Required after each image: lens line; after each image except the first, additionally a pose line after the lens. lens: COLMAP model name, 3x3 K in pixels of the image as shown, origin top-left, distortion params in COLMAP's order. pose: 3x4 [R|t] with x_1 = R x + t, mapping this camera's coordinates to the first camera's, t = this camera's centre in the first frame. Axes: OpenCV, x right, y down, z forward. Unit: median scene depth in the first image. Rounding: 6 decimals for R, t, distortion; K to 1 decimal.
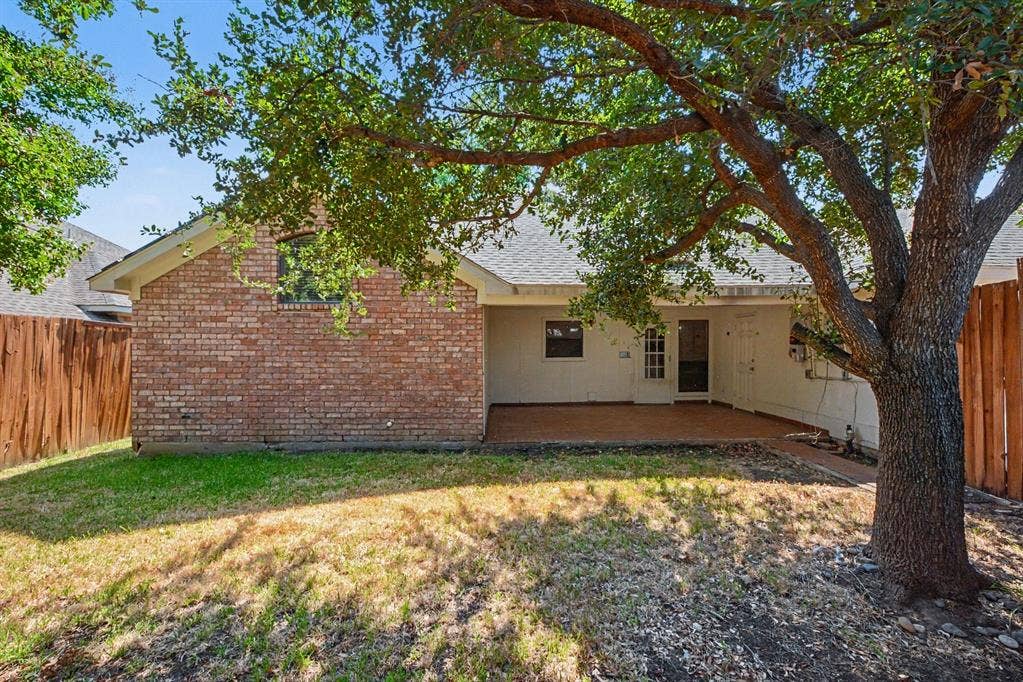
lens RADIAL K [[439.1, 0, 511.7], [0, 439.1, 327.6], [0, 0, 1]] dist [0.014641, -0.000088]
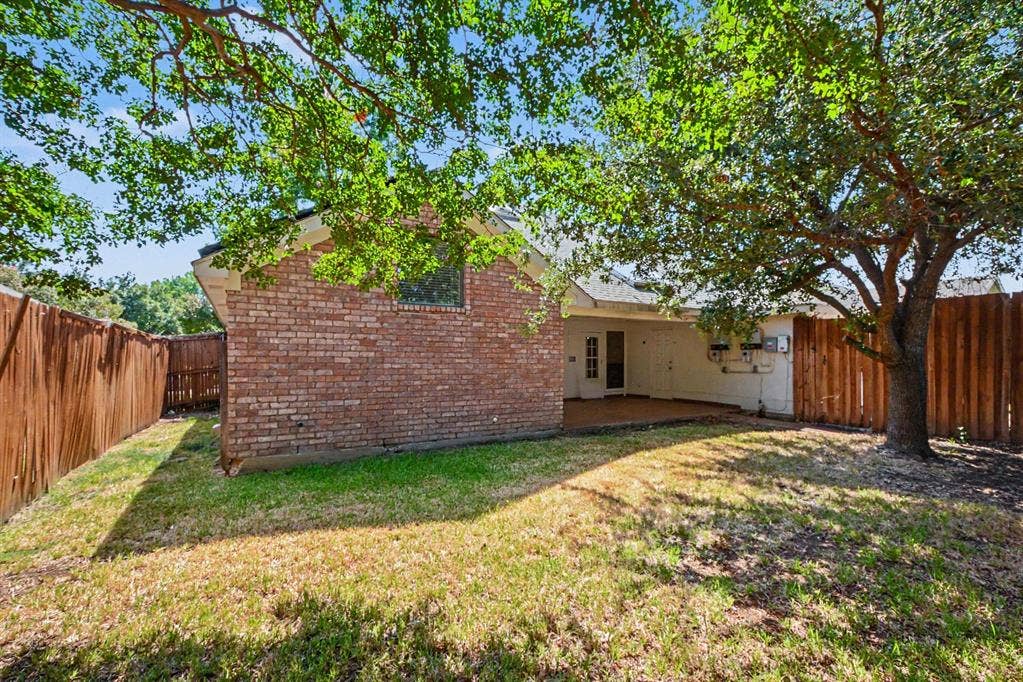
lens RADIAL K [[452.7, 0, 516.0], [0, 452.7, 347.5], [0, 0, 1]] dist [-0.000156, 0.000093]
pose [[0.878462, 0.010731, 0.477691, -0.780087], [-0.023308, 0.999520, 0.020408, 0.016012], [-0.477243, -0.029062, 0.878291, -0.010683]]
